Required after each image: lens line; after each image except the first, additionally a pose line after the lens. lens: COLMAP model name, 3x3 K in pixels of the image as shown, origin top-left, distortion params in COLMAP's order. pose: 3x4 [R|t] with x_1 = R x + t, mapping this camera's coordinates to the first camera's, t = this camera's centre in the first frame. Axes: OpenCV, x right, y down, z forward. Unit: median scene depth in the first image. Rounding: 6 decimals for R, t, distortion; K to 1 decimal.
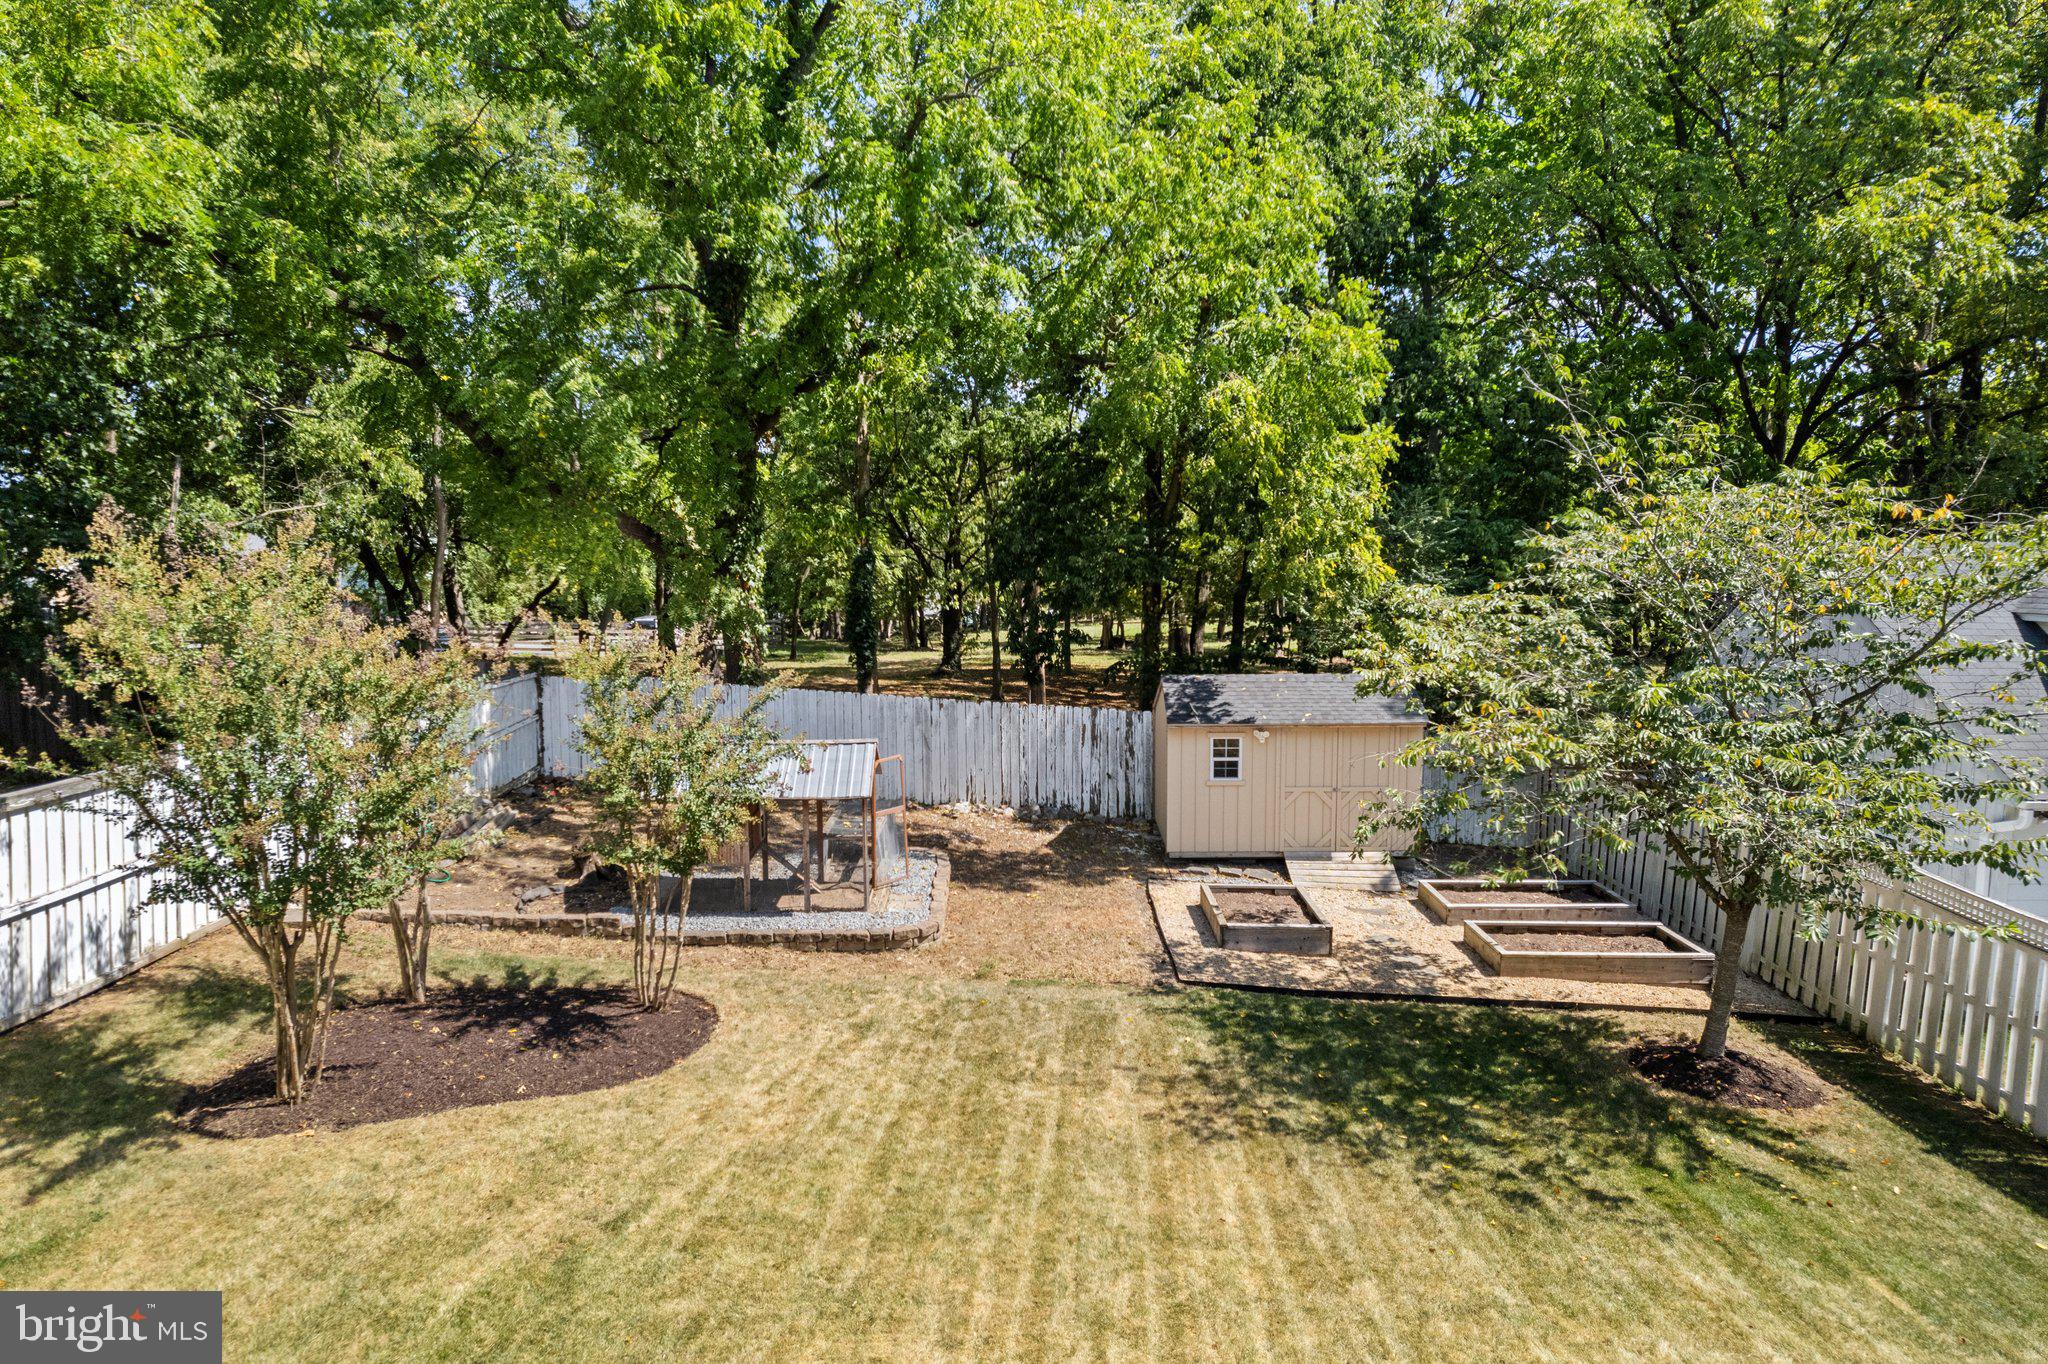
lens RADIAL K [[1307.3, 0, 1021.6], [0, 1307.3, 682.4], [0, 0, 1]] dist [-0.038252, 0.005669]
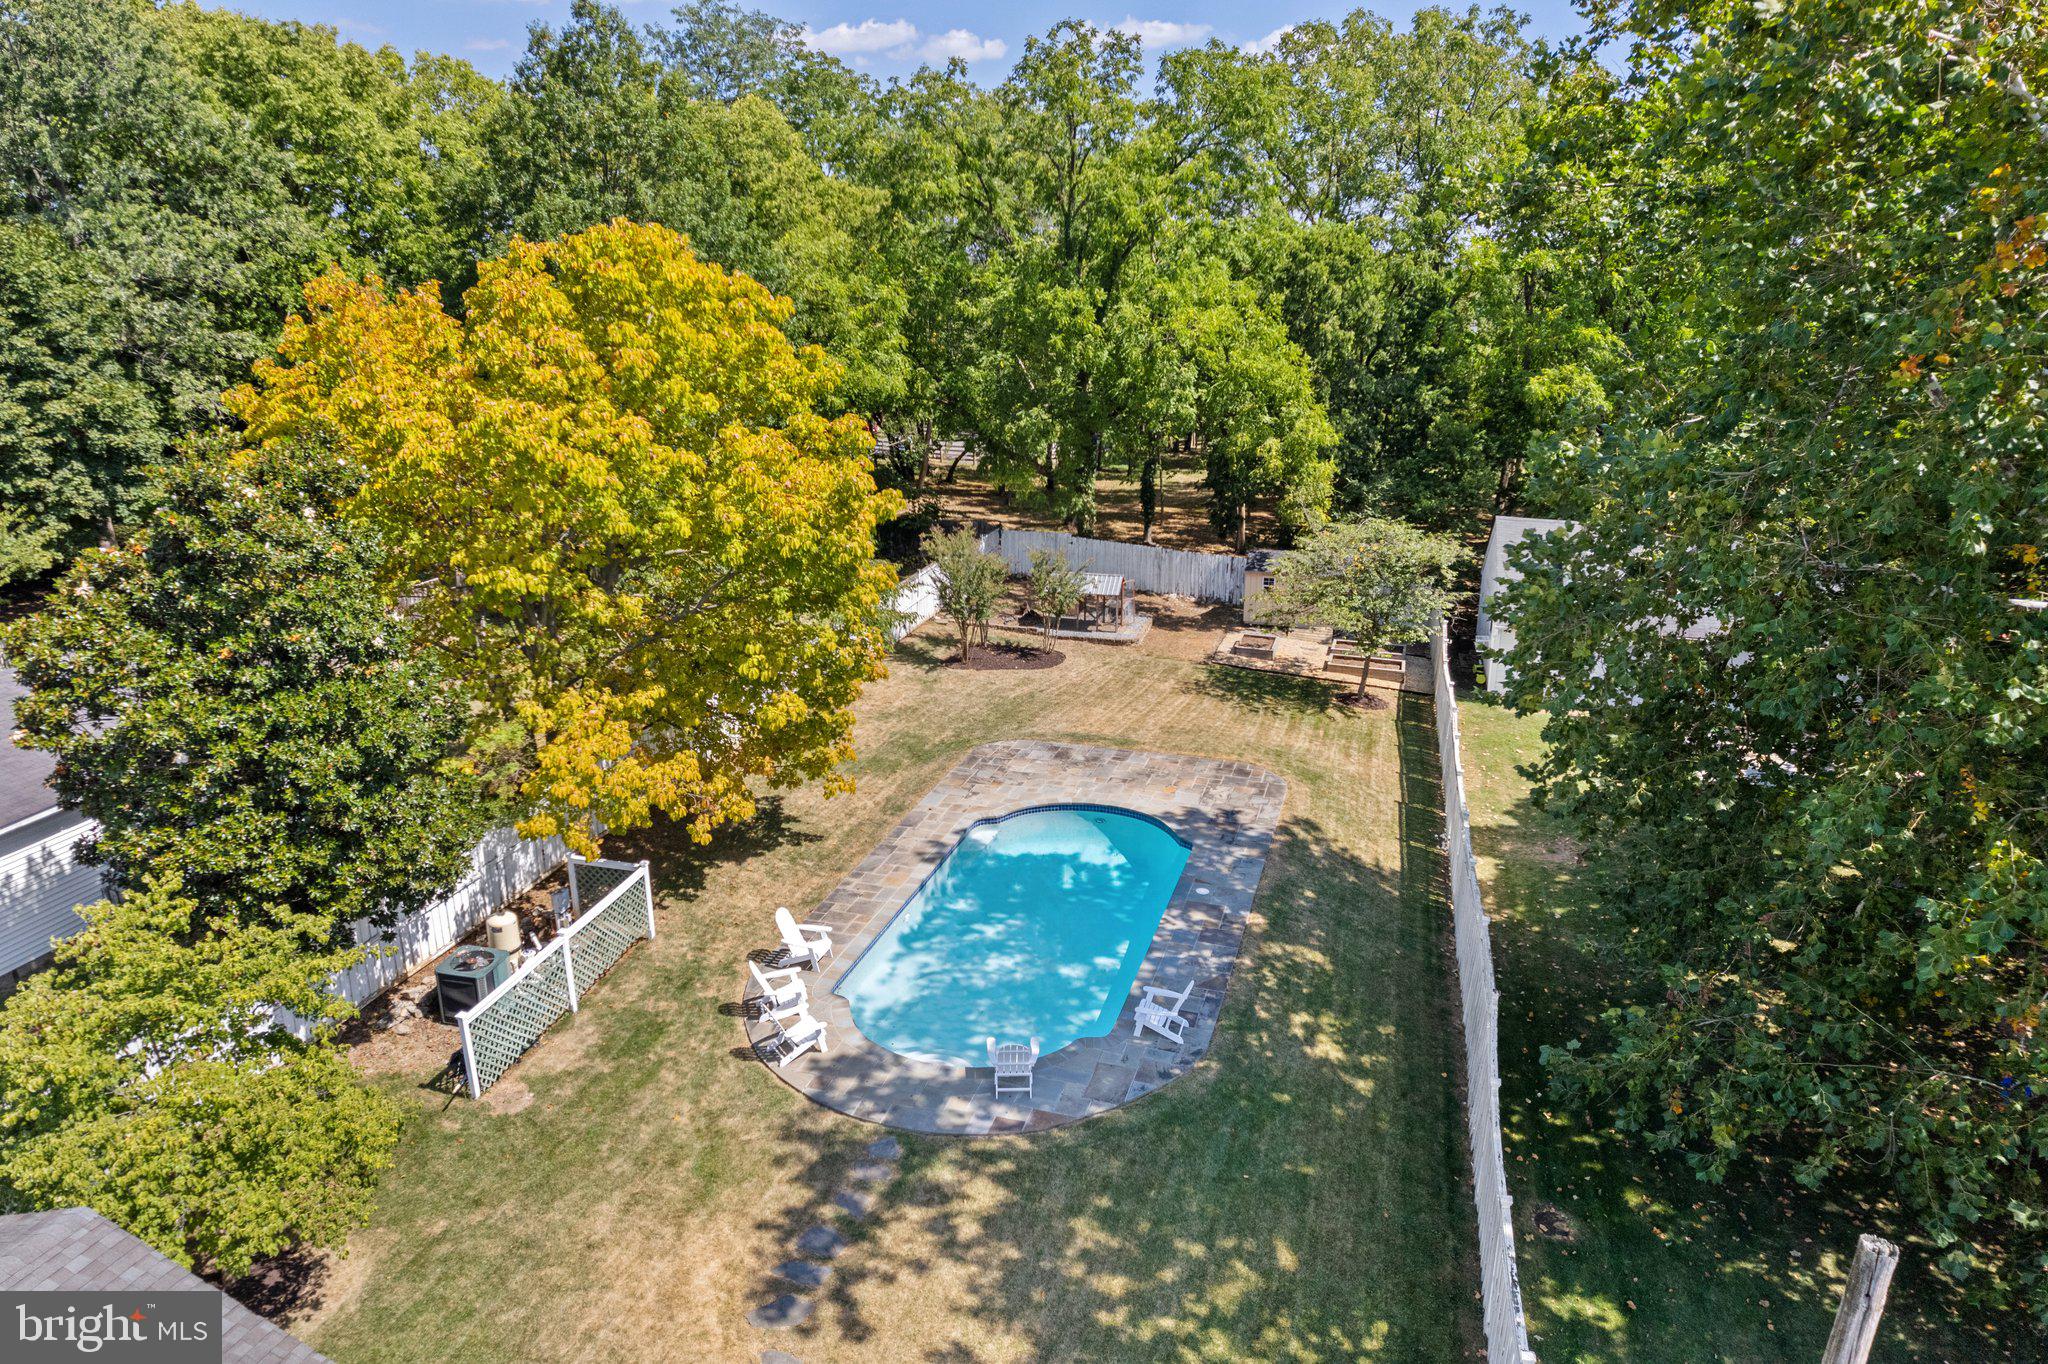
lens RADIAL K [[1307.3, 0, 1029.3], [0, 1307.3, 691.8], [0, 0, 1]] dist [-0.038252, 0.005669]
pose [[0.962967, 0.087004, -0.255195, 0.461939], [-0.034644, 0.978586, 0.202903, -0.290558], [0.267384, -0.186548, 0.945360, -1.895130]]
